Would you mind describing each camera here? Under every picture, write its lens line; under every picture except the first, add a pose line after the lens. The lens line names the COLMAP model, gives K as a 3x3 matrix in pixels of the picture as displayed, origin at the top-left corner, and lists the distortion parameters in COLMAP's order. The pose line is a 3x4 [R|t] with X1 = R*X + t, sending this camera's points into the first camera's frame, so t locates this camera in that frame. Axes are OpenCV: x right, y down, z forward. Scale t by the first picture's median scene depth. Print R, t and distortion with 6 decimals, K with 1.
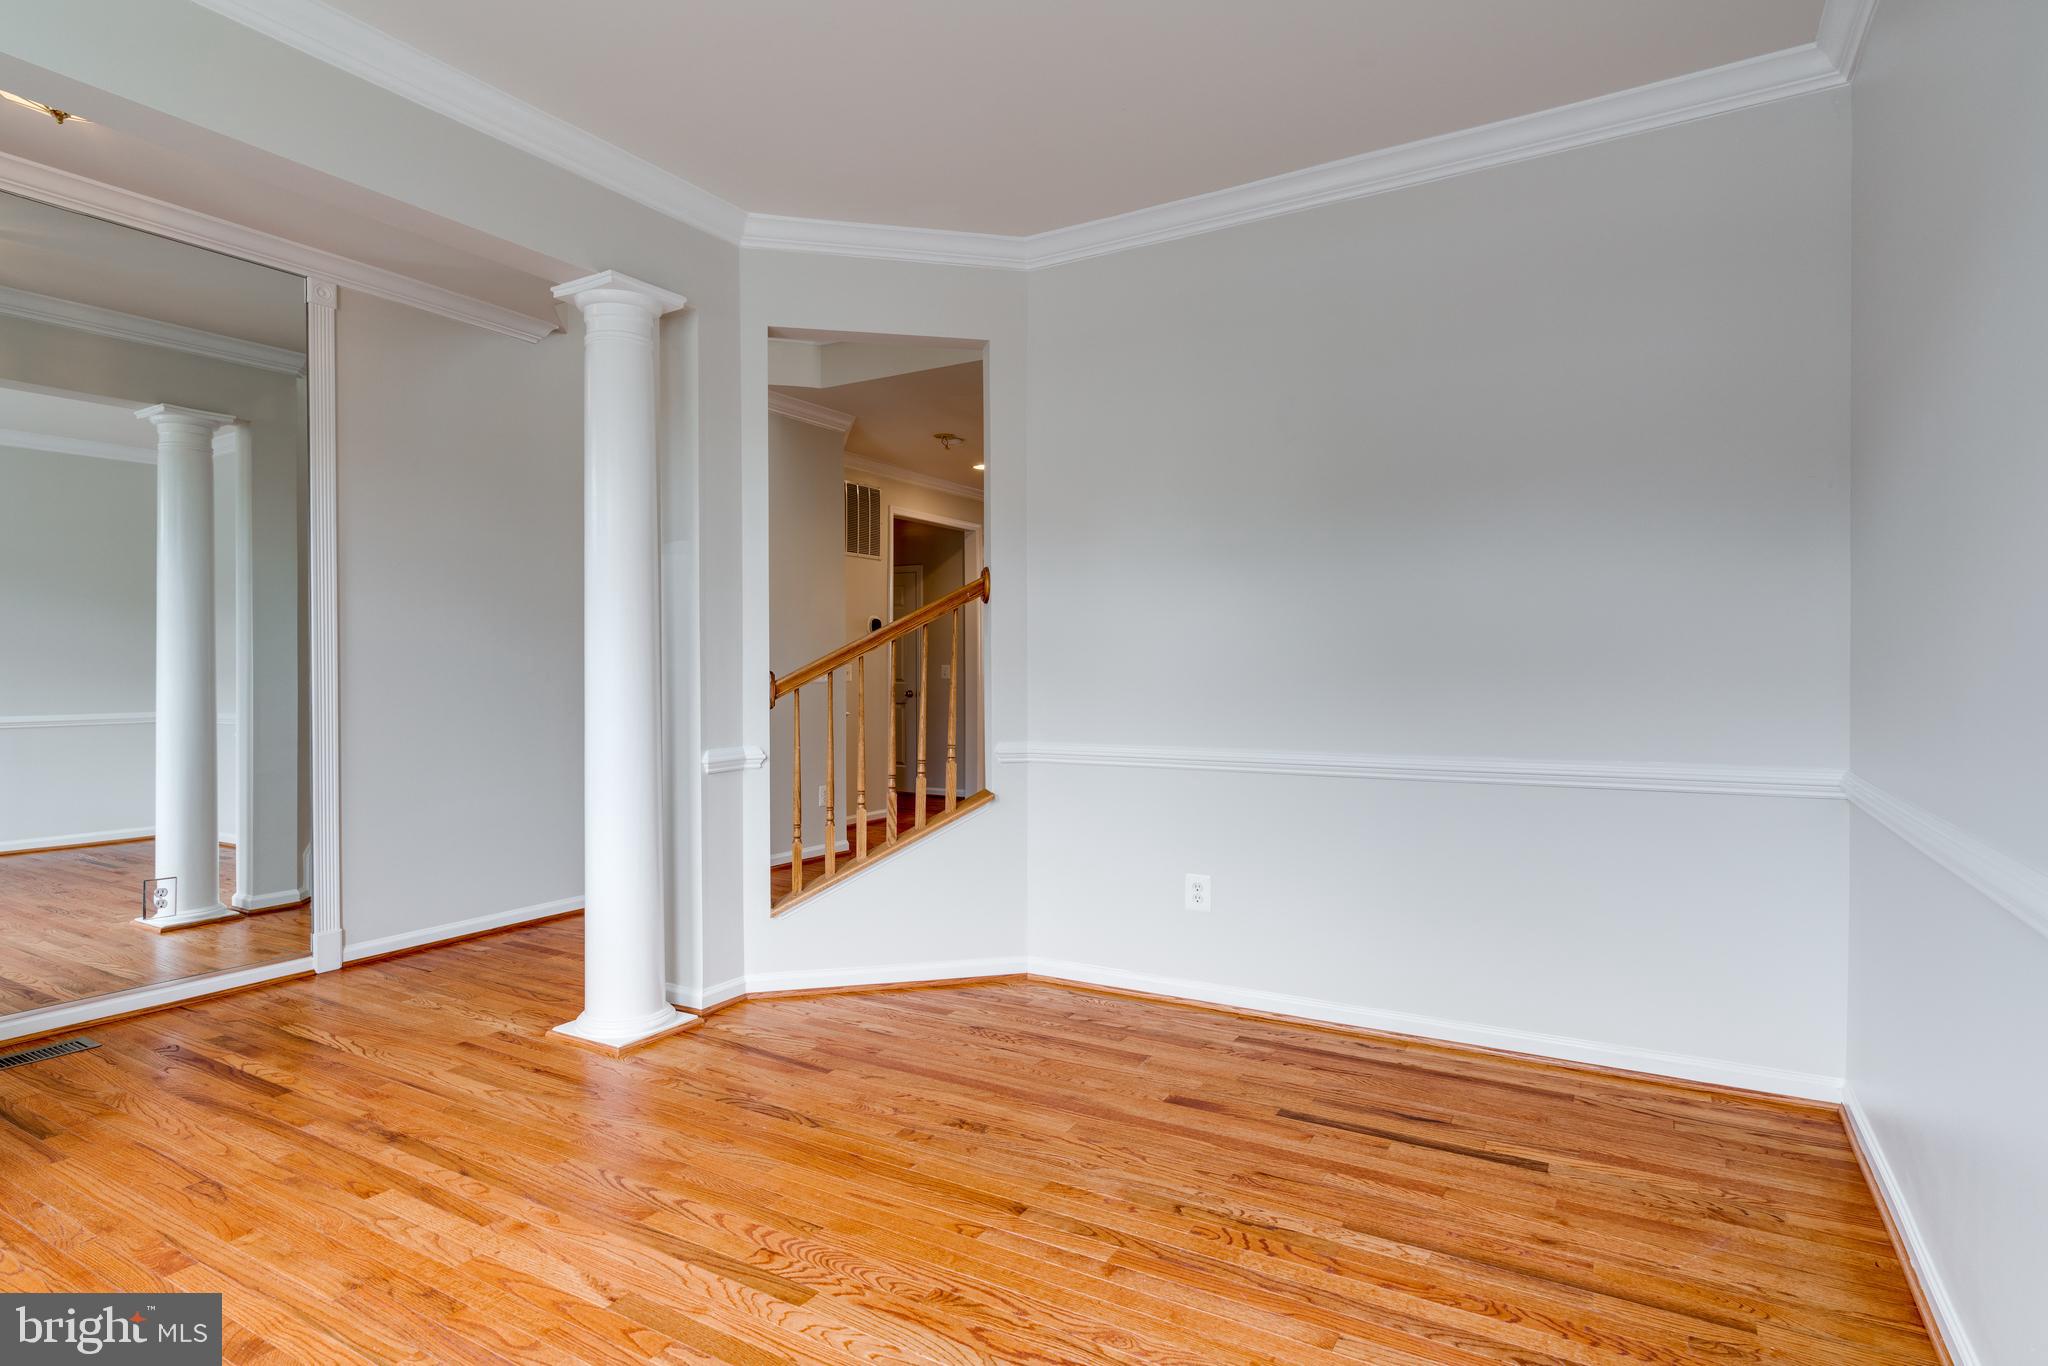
lens RADIAL K [[1066.0, 0, 1024.0], [0, 1066.0, 683.0], [0, 0, 1]] dist [-0.005580, 0.000892]
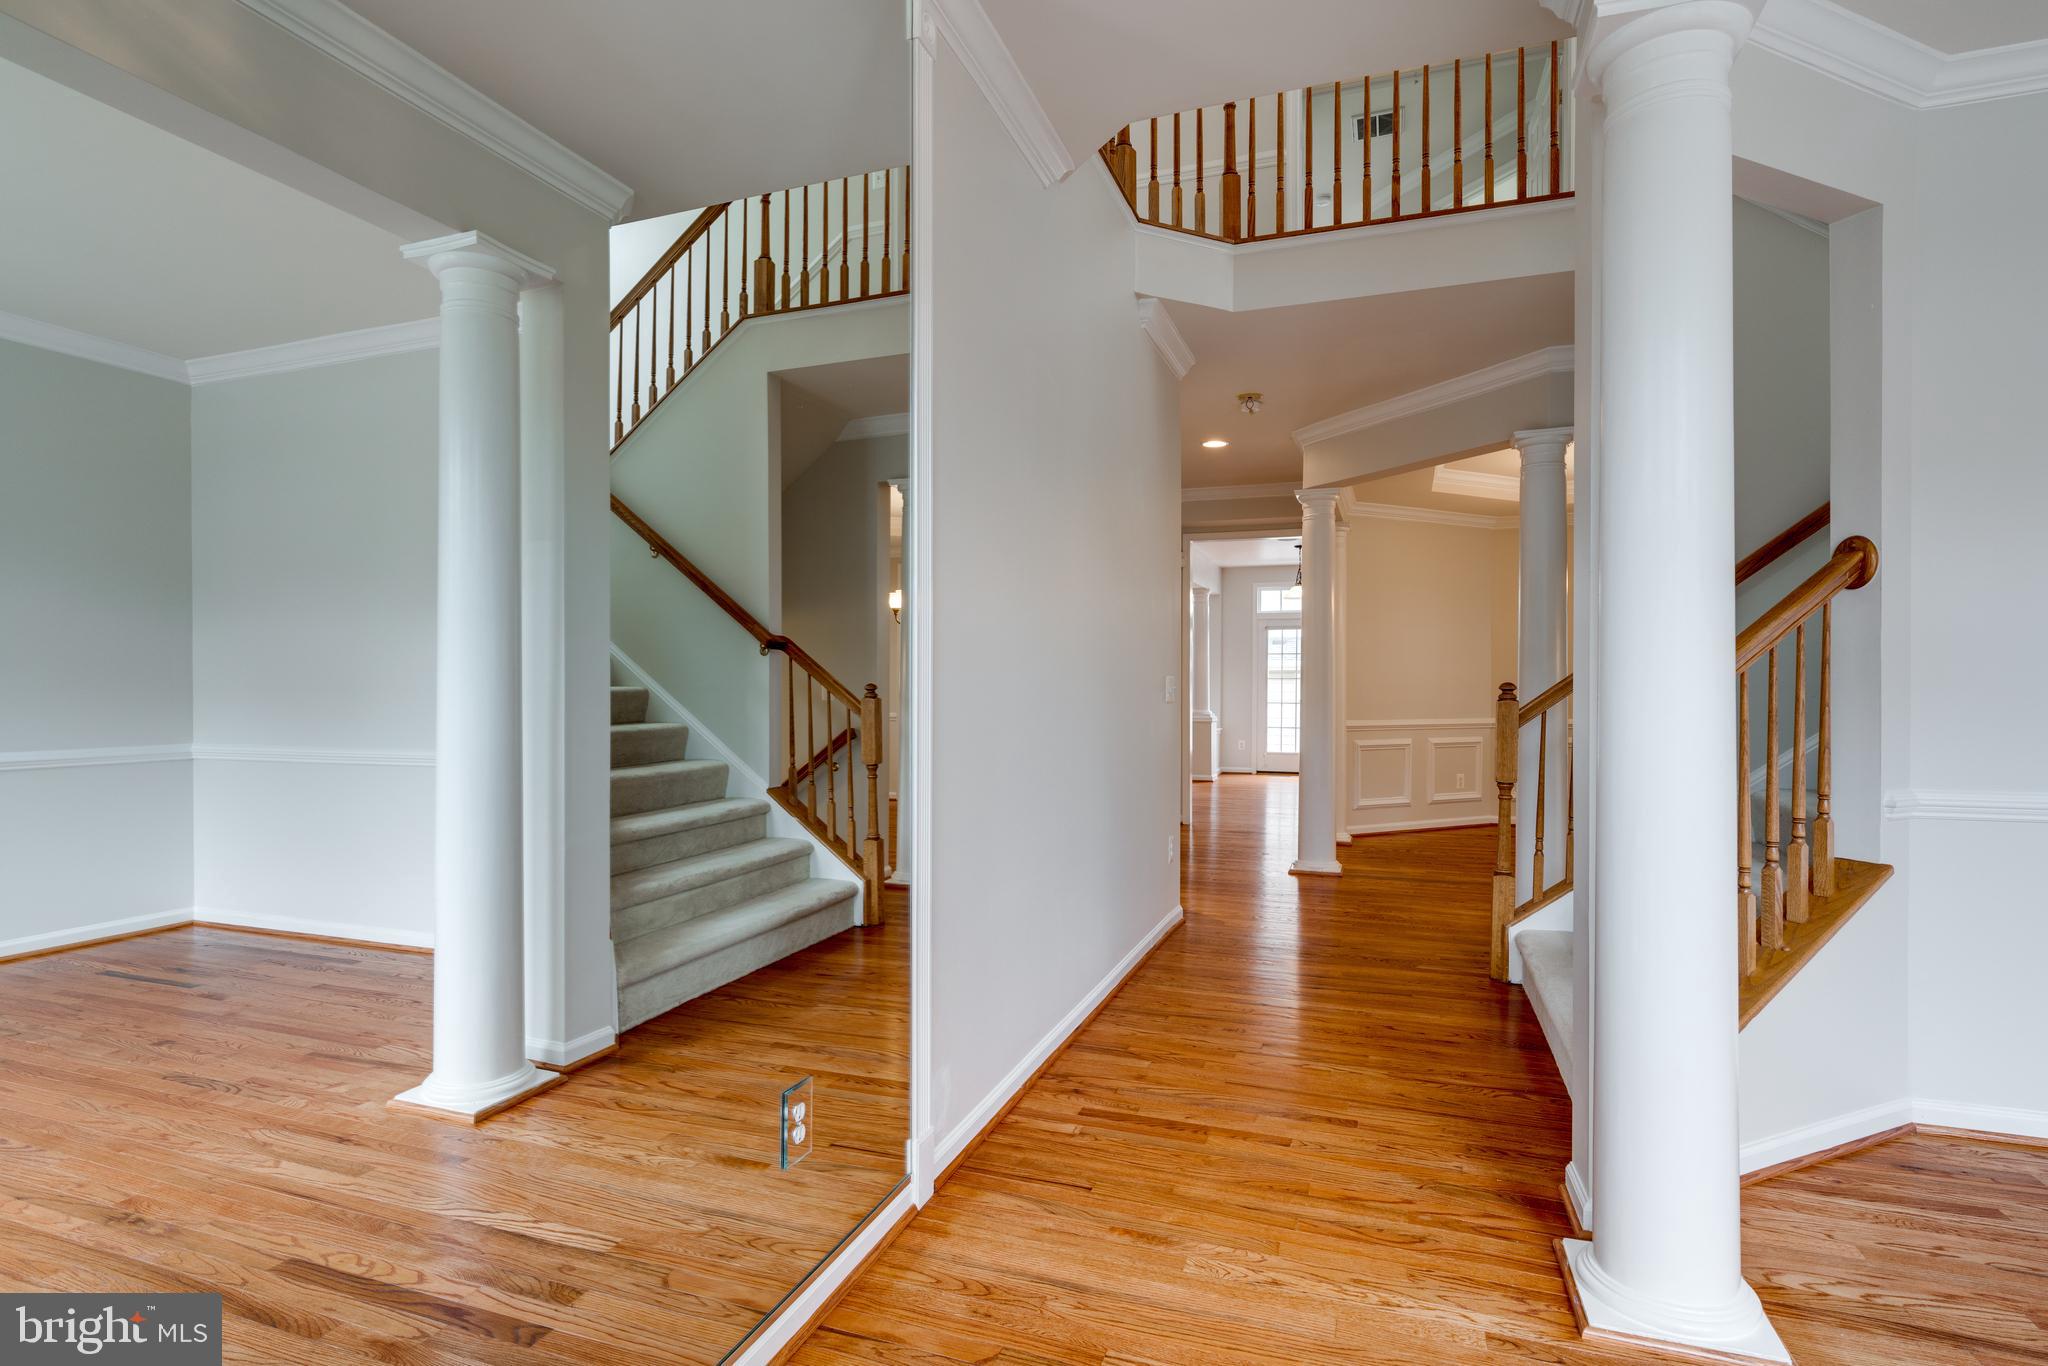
lens RADIAL K [[1074.7, 0, 1019.3], [0, 1074.7, 695.7], [0, 0, 1]] dist [-0.000332, 0.000100]
pose [[0.986680, 0.002302, 0.162654, -0.889959], [-0.001440, 0.999984, -0.005419, -0.001036], [-0.162664, 0.005112, 0.986668, 0.526615]]
